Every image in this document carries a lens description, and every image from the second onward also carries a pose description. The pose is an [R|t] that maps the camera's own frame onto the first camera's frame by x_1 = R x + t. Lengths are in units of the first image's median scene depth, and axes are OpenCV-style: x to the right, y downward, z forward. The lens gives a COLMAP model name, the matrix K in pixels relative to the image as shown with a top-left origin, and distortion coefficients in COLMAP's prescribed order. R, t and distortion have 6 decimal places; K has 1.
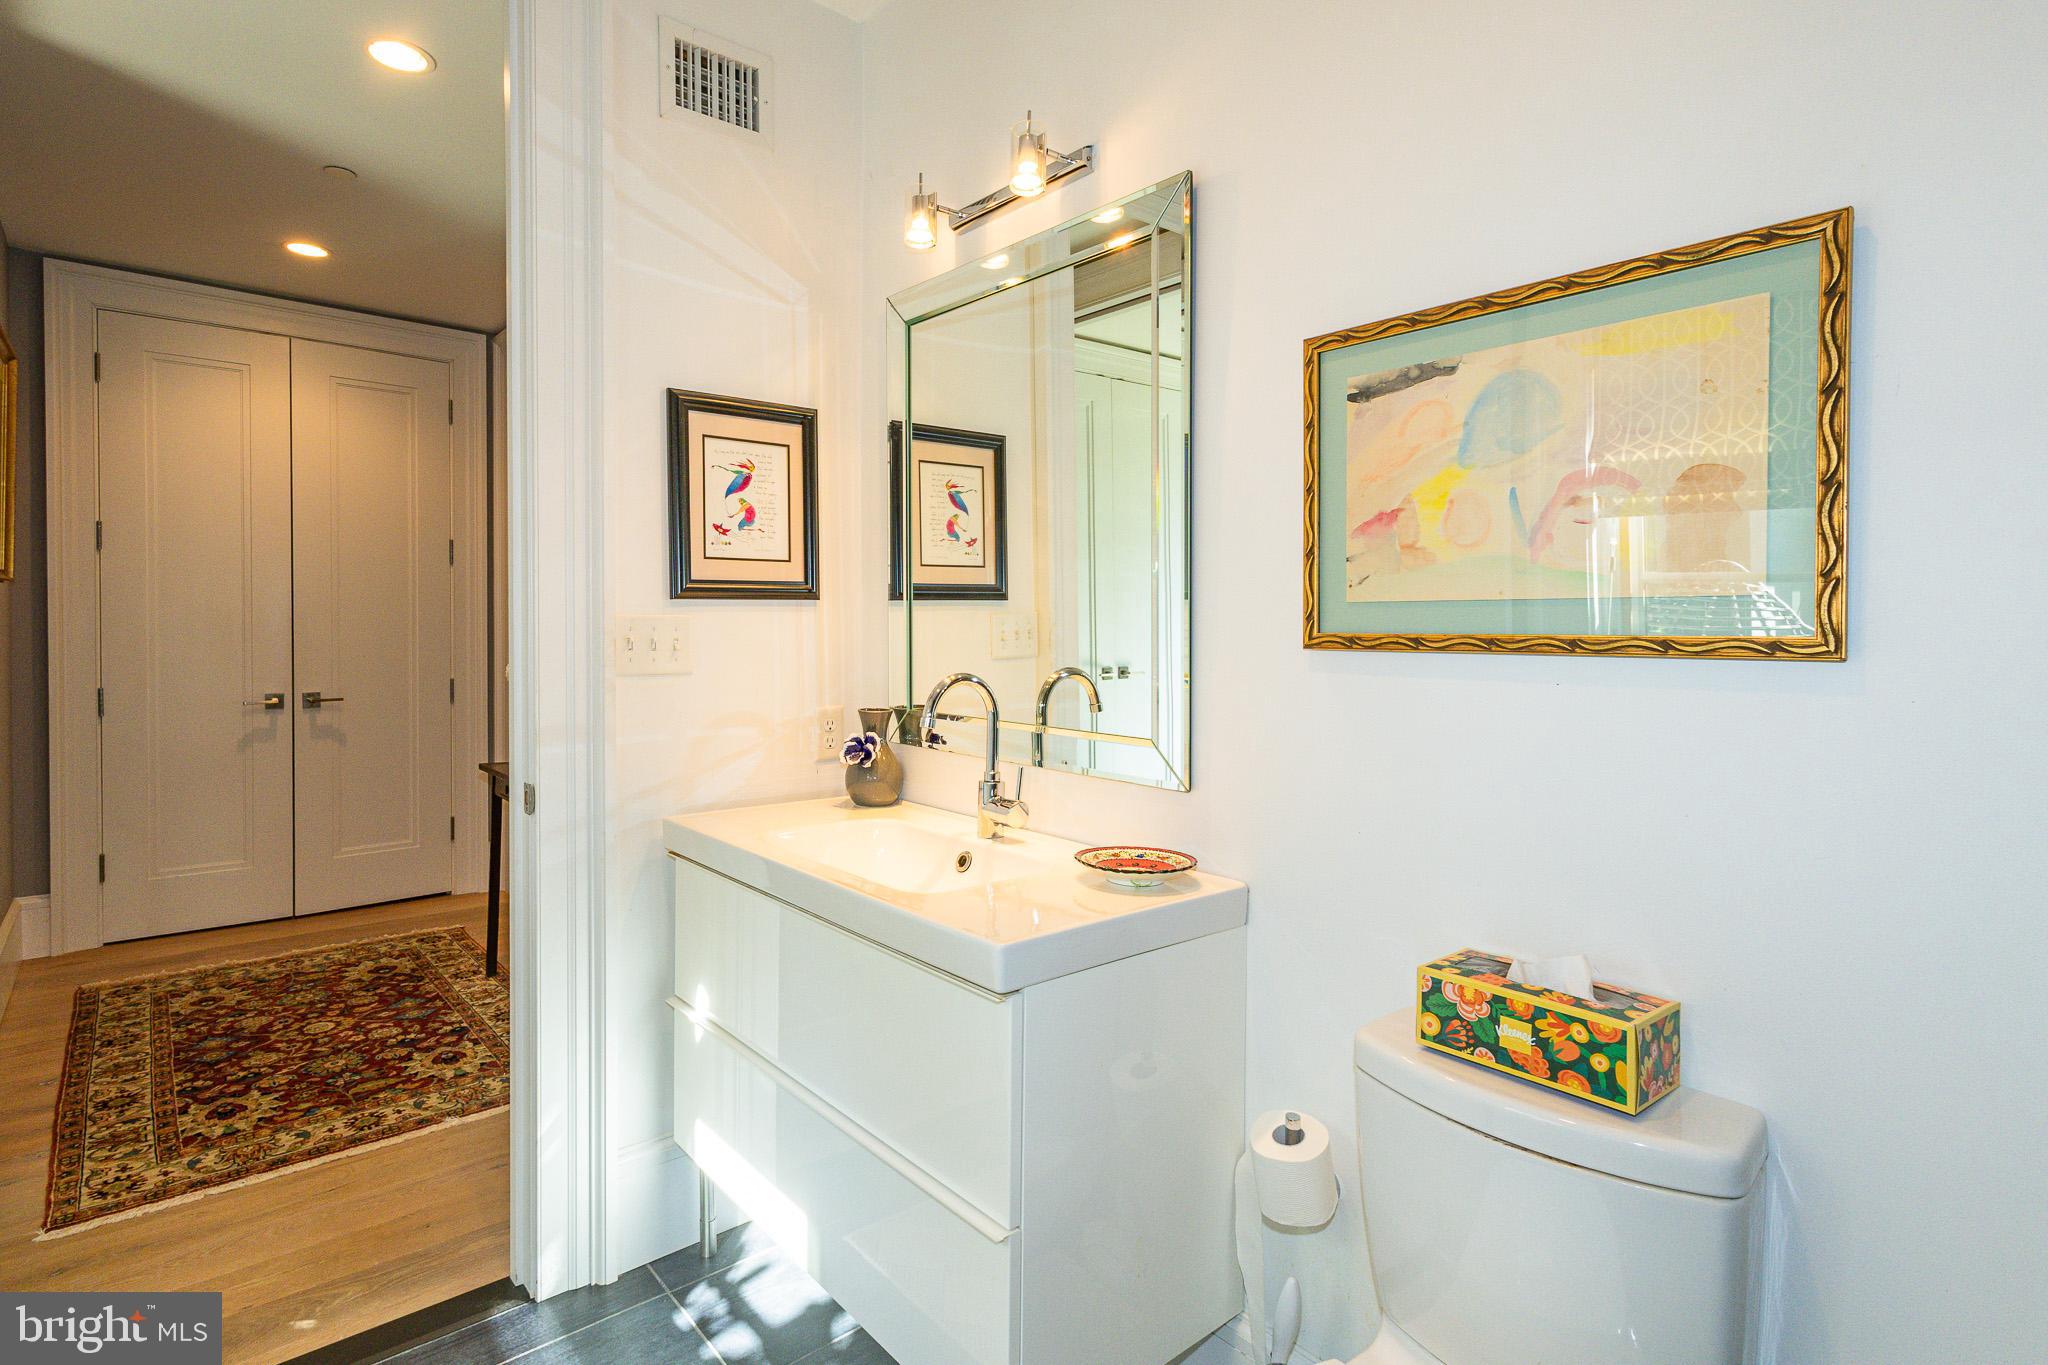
lens RADIAL K [[1001.0, 0, 1003.1], [0, 1001.0, 635.1], [0, 0, 1]] dist [-0.002013, -0.000275]
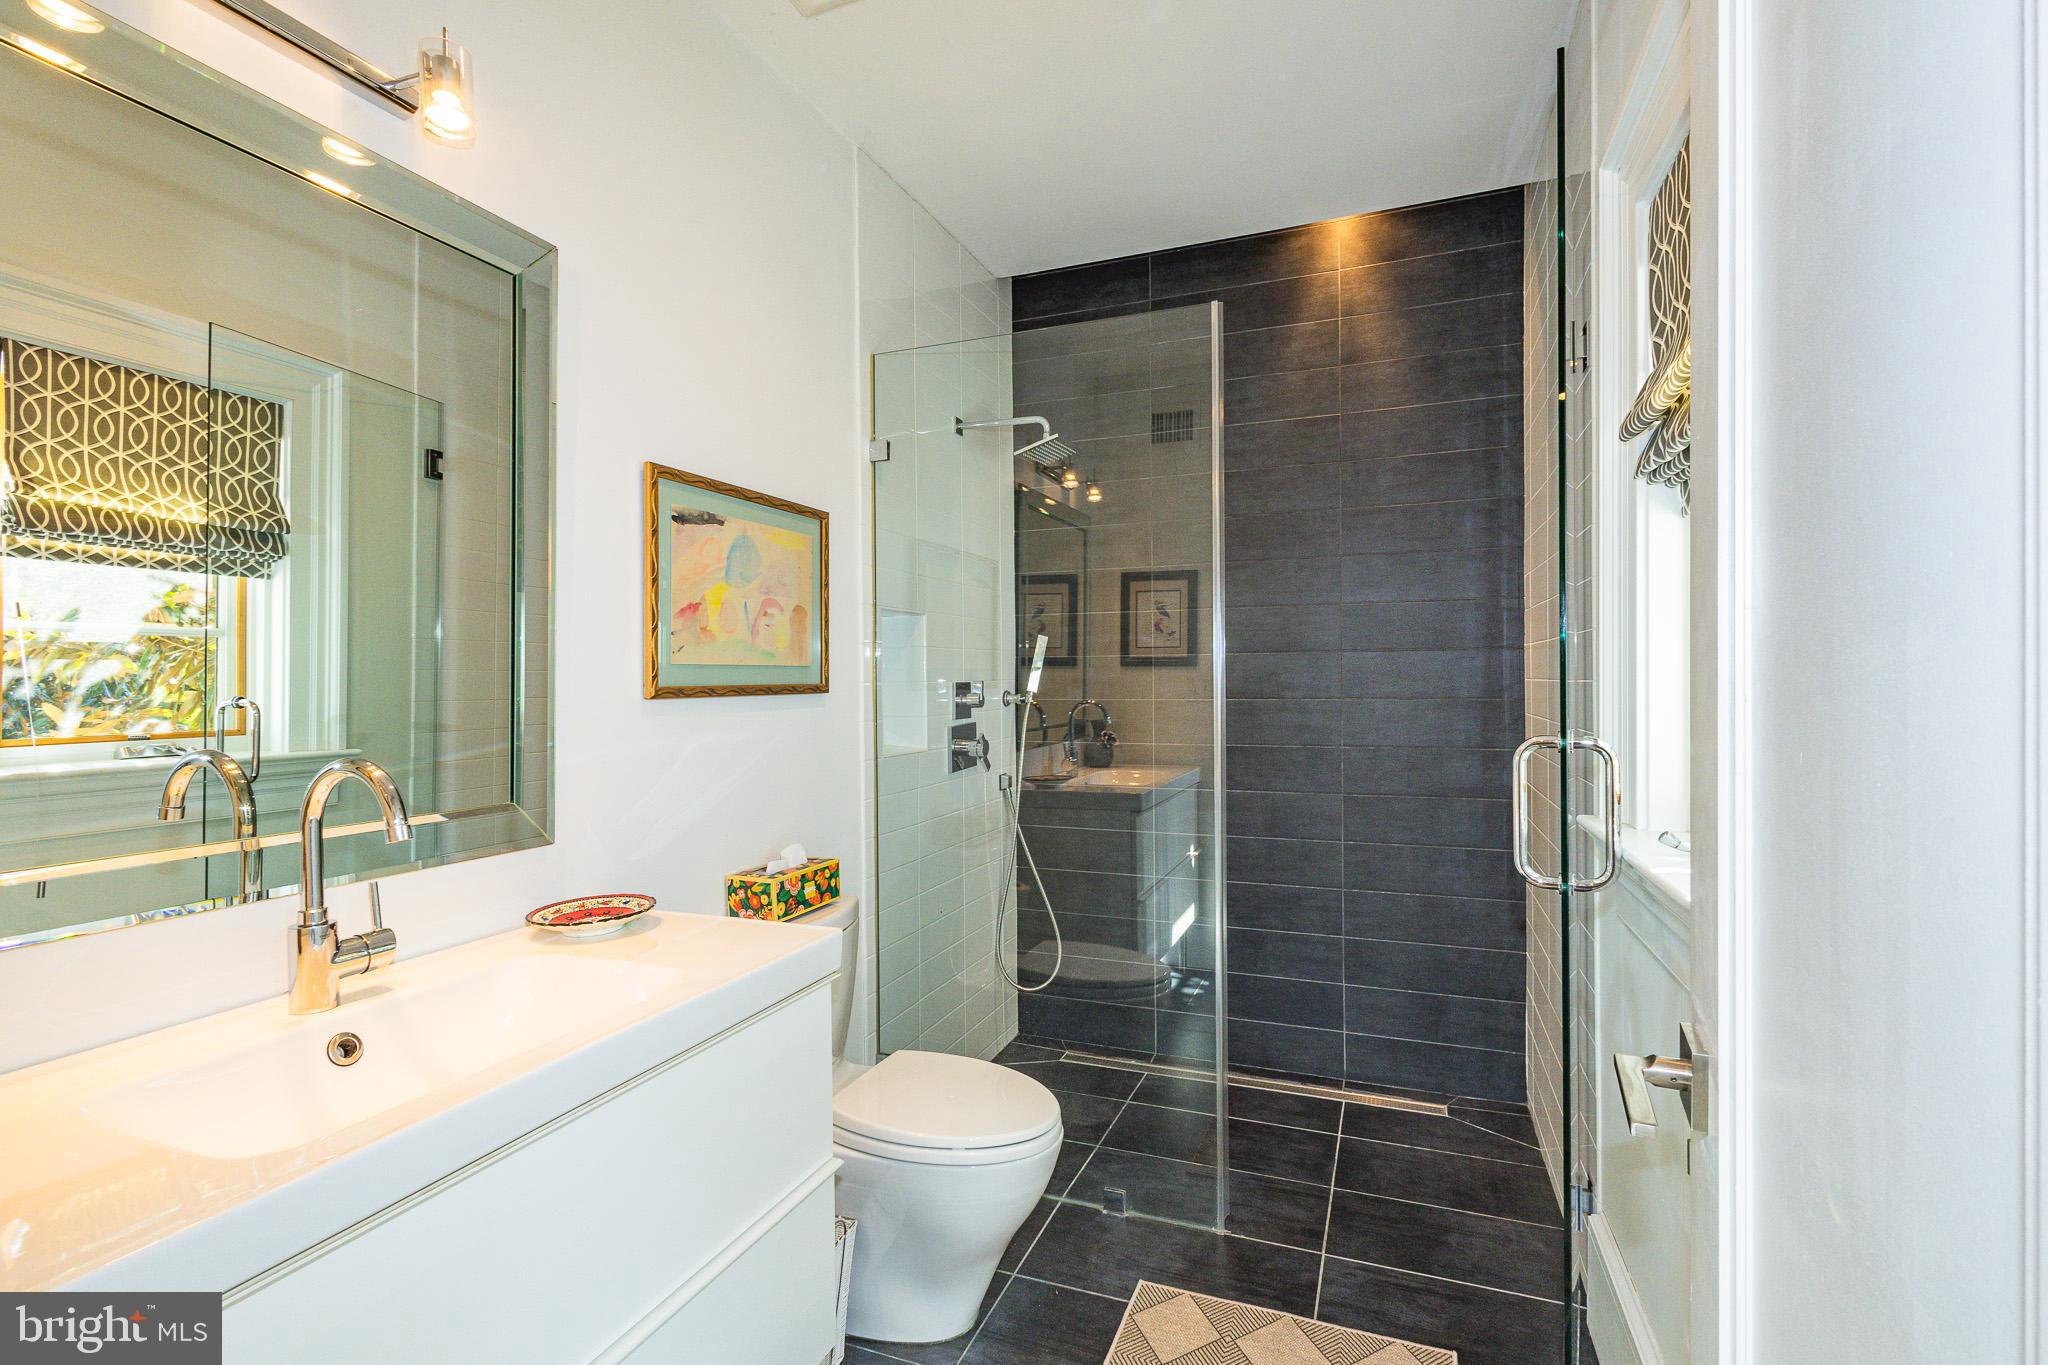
lens RADIAL K [[938.7, 0, 1027.8], [0, 938.7, 674.7], [0, 0, 1]] dist [0.005566, -0.001736]
pose [[-0.468187, 0.002580, 0.883626, -1.159742], [0.014460, 0.999884, 0.004743, -0.019186], [-0.883511, 0.014998, -0.468170, 1.311494]]
